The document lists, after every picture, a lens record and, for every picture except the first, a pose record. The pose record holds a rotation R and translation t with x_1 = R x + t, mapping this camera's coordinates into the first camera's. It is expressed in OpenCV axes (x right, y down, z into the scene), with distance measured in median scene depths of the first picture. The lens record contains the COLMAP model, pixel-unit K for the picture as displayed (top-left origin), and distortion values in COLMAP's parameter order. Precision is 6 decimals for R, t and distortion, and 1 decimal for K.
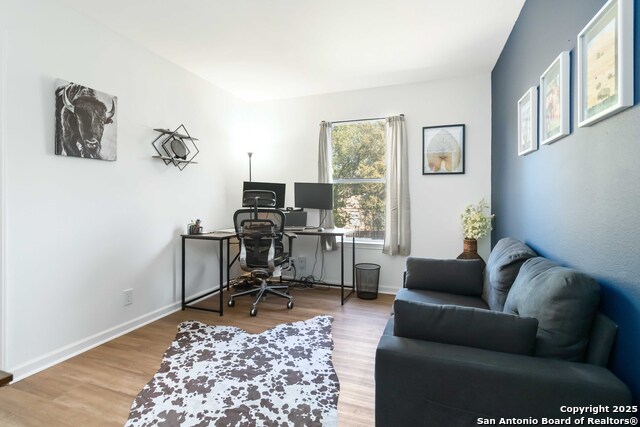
lens RADIAL K [[305.8, 0, 324.3], [0, 305.8, 194.2], [0, 0, 1]] dist [0.002591, 0.001059]
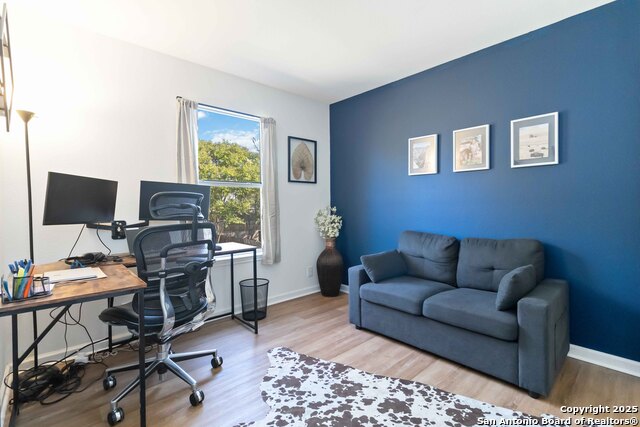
lens RADIAL K [[296.3, 0, 323.9], [0, 296.3, 202.6], [0, 0, 1]] dist [-0.000345, 0.000108]
pose [[0.457302, -0.000430, 0.889311, -0.673660], [-0.003885, 0.999989, 0.002481, 0.005645], [-0.889303, -0.004589, 0.457296, 0.559571]]
